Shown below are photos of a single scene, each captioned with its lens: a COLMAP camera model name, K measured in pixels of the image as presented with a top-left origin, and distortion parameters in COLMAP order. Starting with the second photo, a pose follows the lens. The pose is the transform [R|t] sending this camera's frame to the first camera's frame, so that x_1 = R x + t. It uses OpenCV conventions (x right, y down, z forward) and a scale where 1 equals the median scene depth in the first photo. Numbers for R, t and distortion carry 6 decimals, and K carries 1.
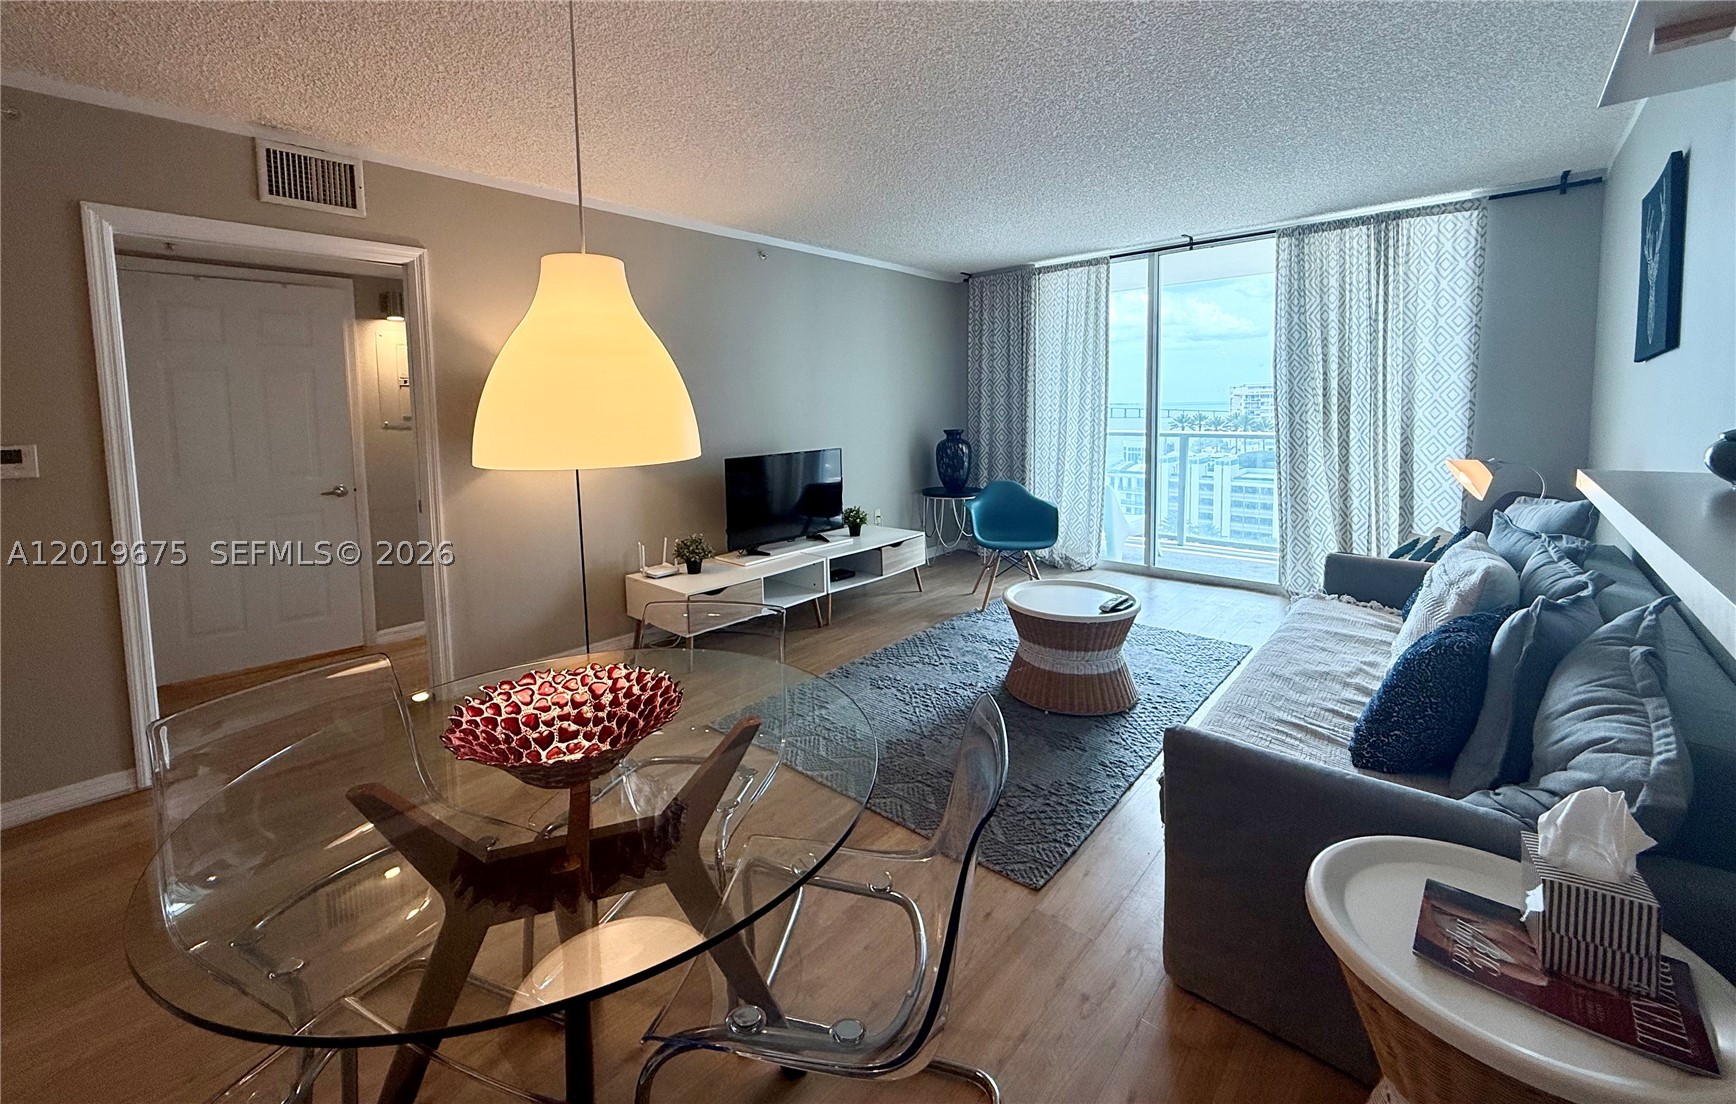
lens RADIAL K [[689.2, 0, 850.3], [0, 689.2, 454.9], [0, 0, 1]] dist [-0.007071, 0.000263]
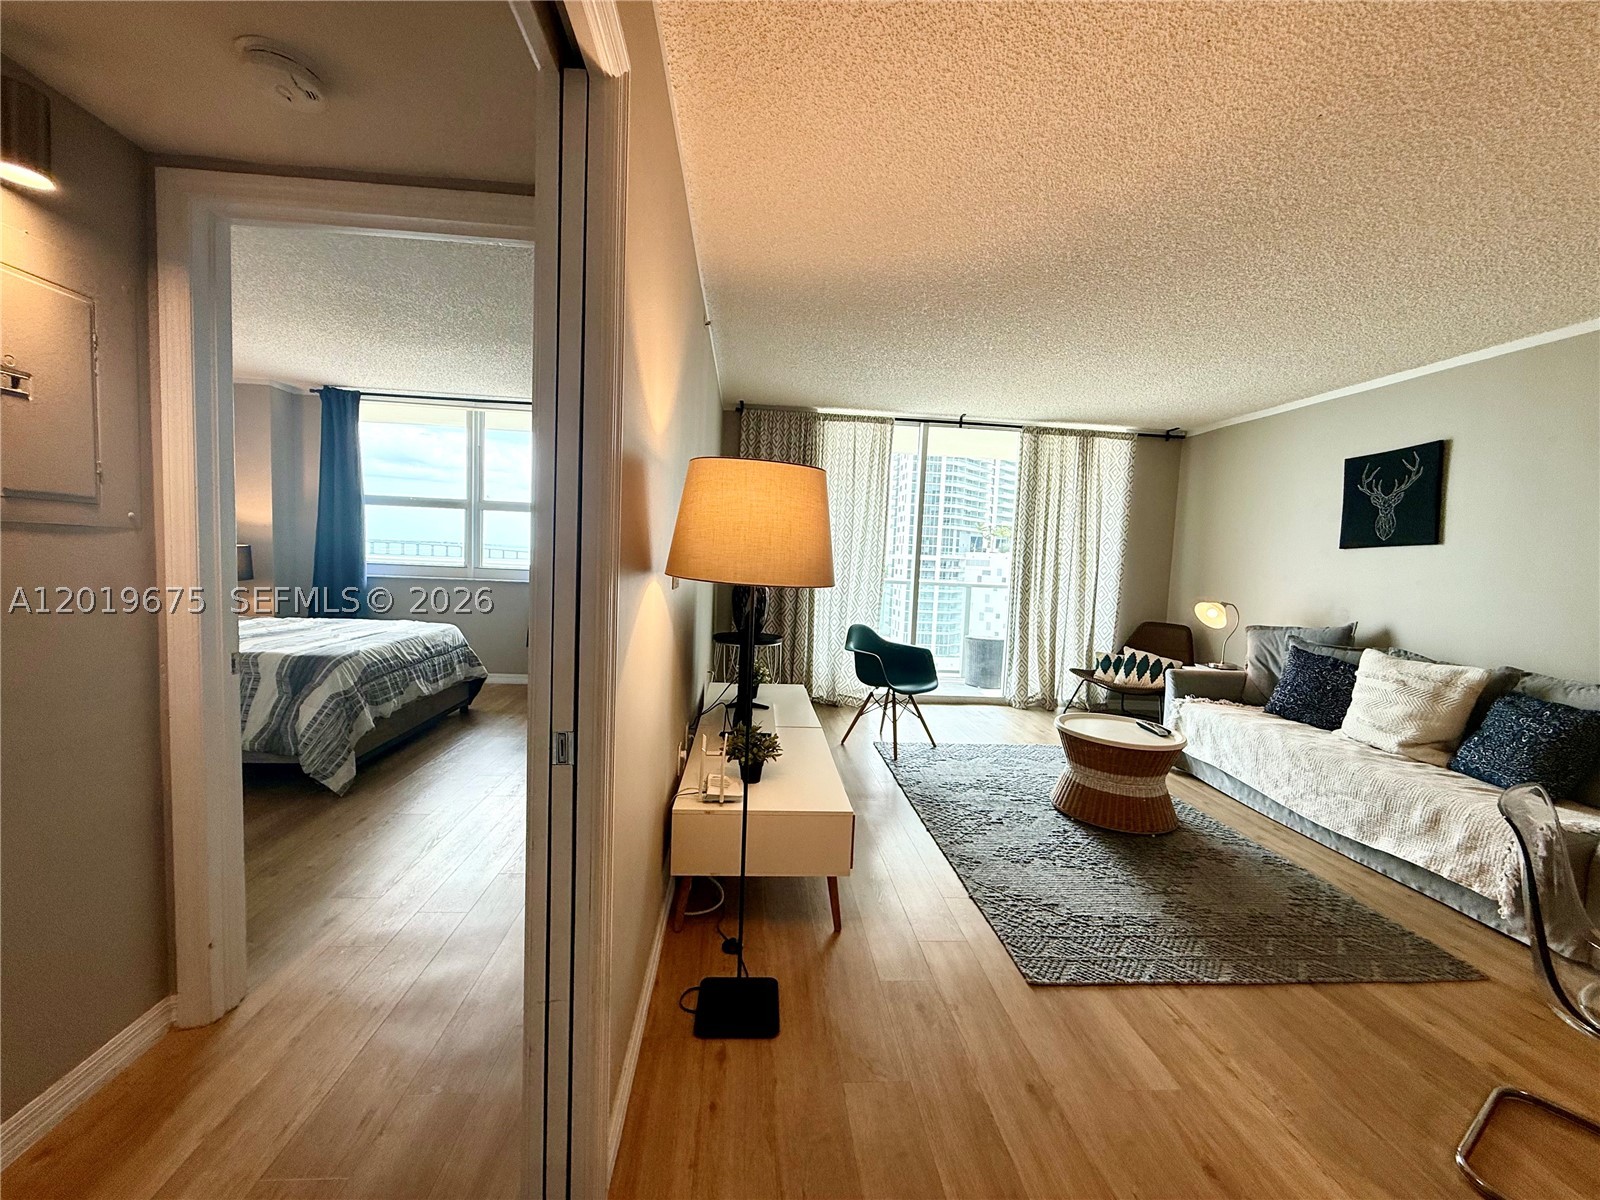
lens RADIAL K [[636.7, 0, 796.4], [0, 636.7, 601.4], [0, 0, 1]] dist [-0.001555, 0.000816]
pose [[0.686568, -0.004869, 0.727049, -0.550782], [-0.003486, 0.999944, 0.009988, -0.005102], [-0.727057, -0.009391, 0.686513, 0.475874]]
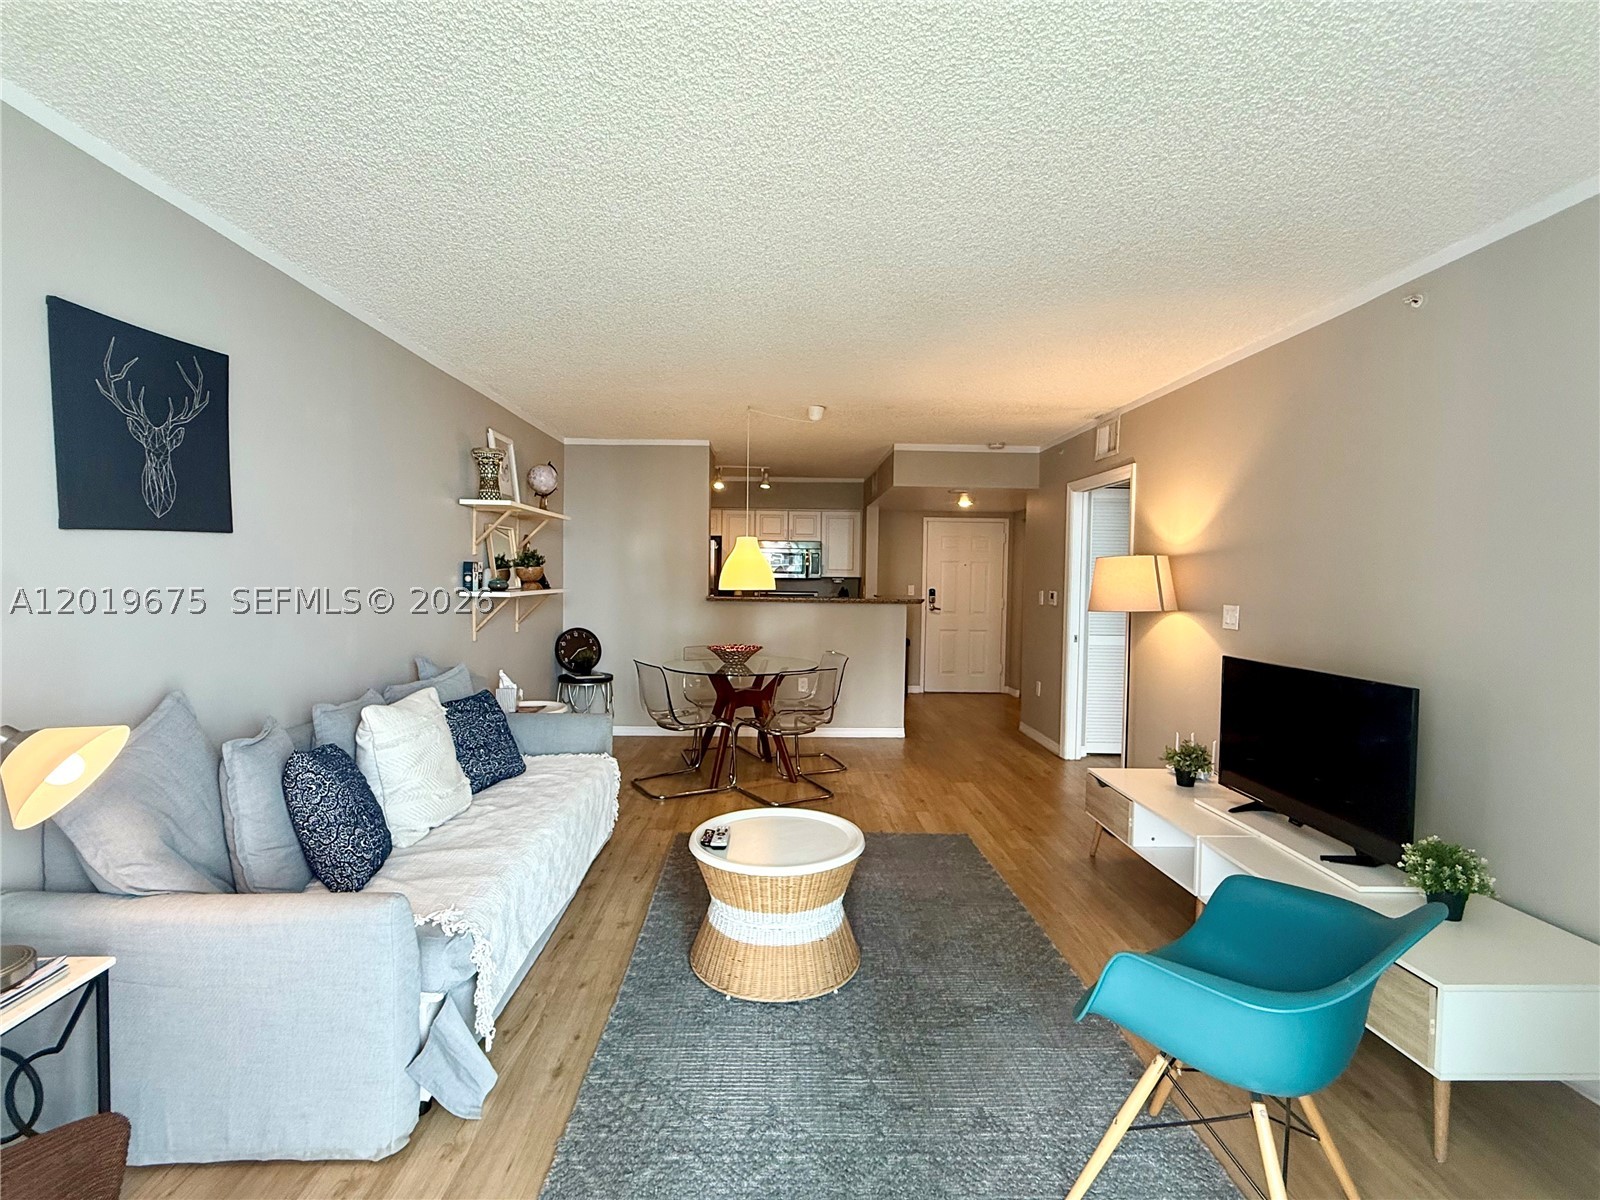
lens RADIAL K [[734.3, 0, 800.9], [0, 734.3, 602.3], [0, 0, 1]] dist [-0.002612, 0.001318]
pose [[-0.719134, 0.033066, -0.694084, 0.613135], [-0.052417, 0.993440, 0.101636, -0.094723], [0.692891, 0.109472, -0.712683, 1.110224]]
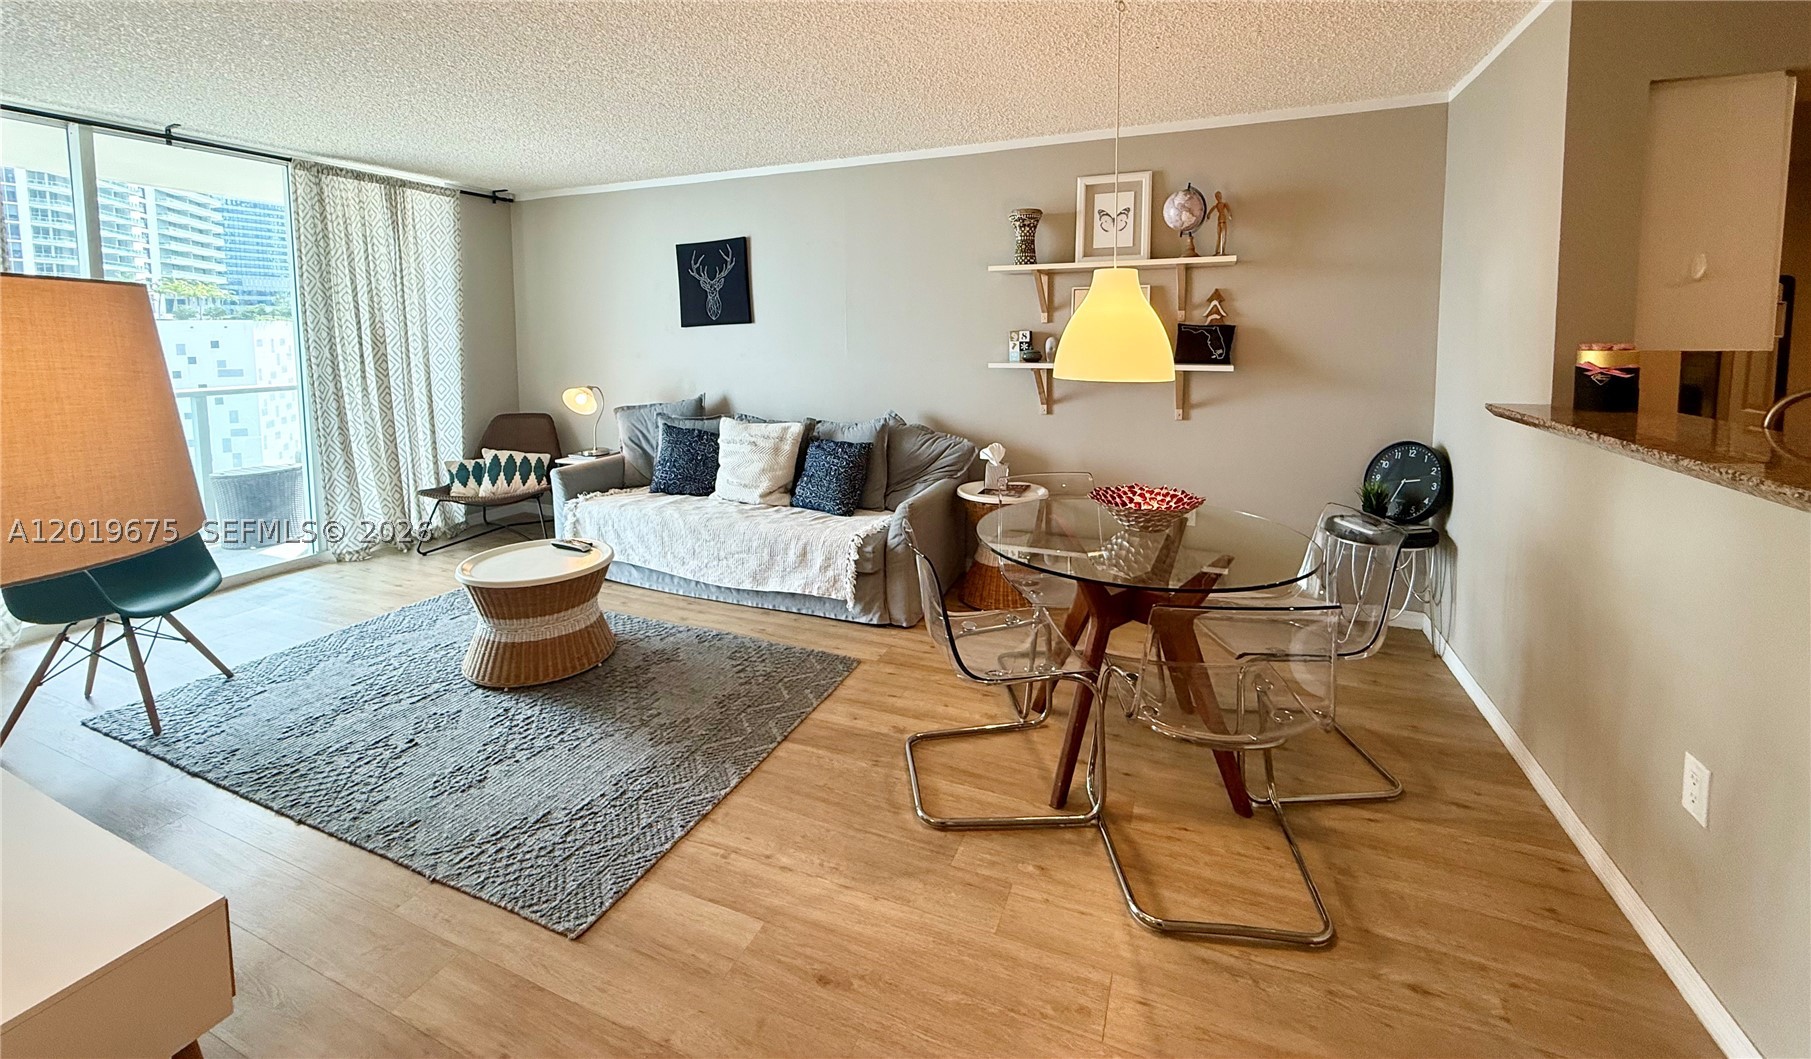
lens RADIAL K [[720.4, 0, 900.5], [0, 720.4, 381.8], [0, 0, 1]] dist [-0.000693, 0.000166]
pose [[-0.330919, -0.047035, 0.942486, -0.529229], [0.081995, 0.993546, 0.078372, -0.048728], [-0.940090, 0.103214, -0.324927, 0.587066]]
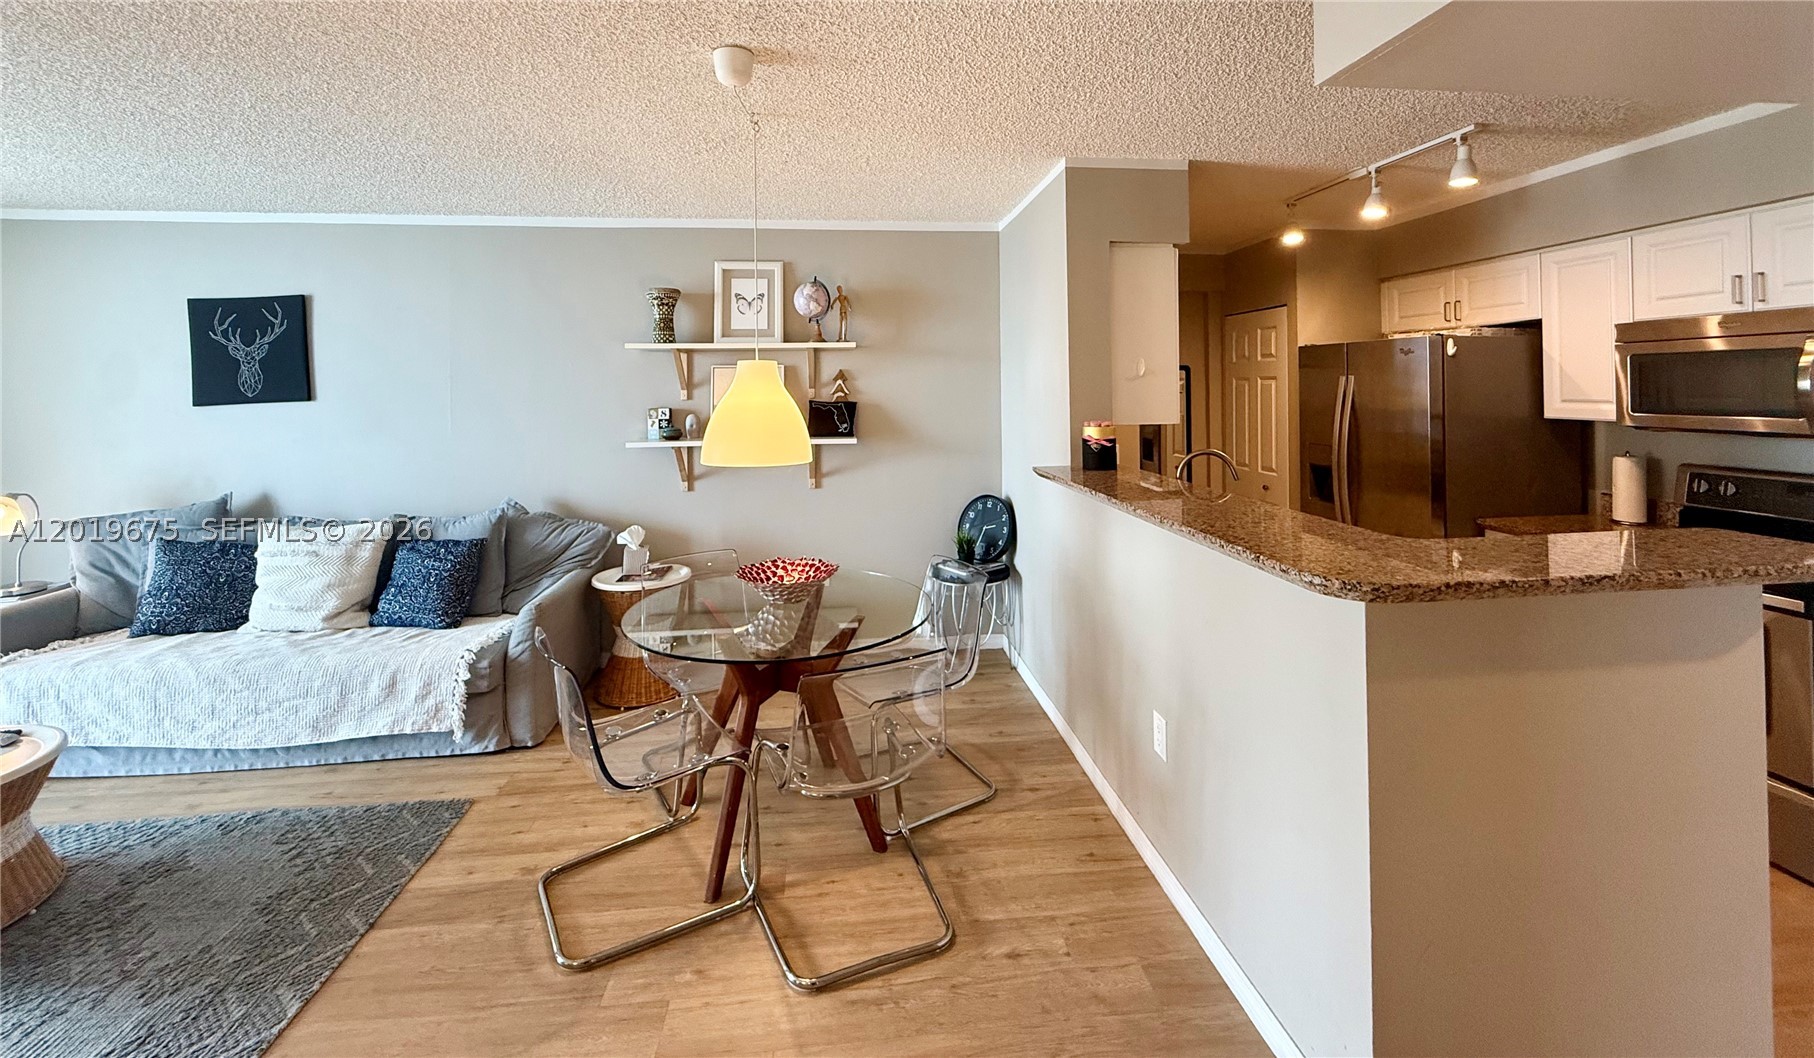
lens RADIAL K [[721.6, 0, 901.9], [0, 721.6, 380.8], [0, 0, 1]] dist [-0.000693, 0.000166]
pose [[-0.743312, 0.031974, 0.668180, -0.547630], [0.072420, 0.996833, 0.032862, -0.070295], [-0.665013, 0.072817, -0.743273, 0.608216]]
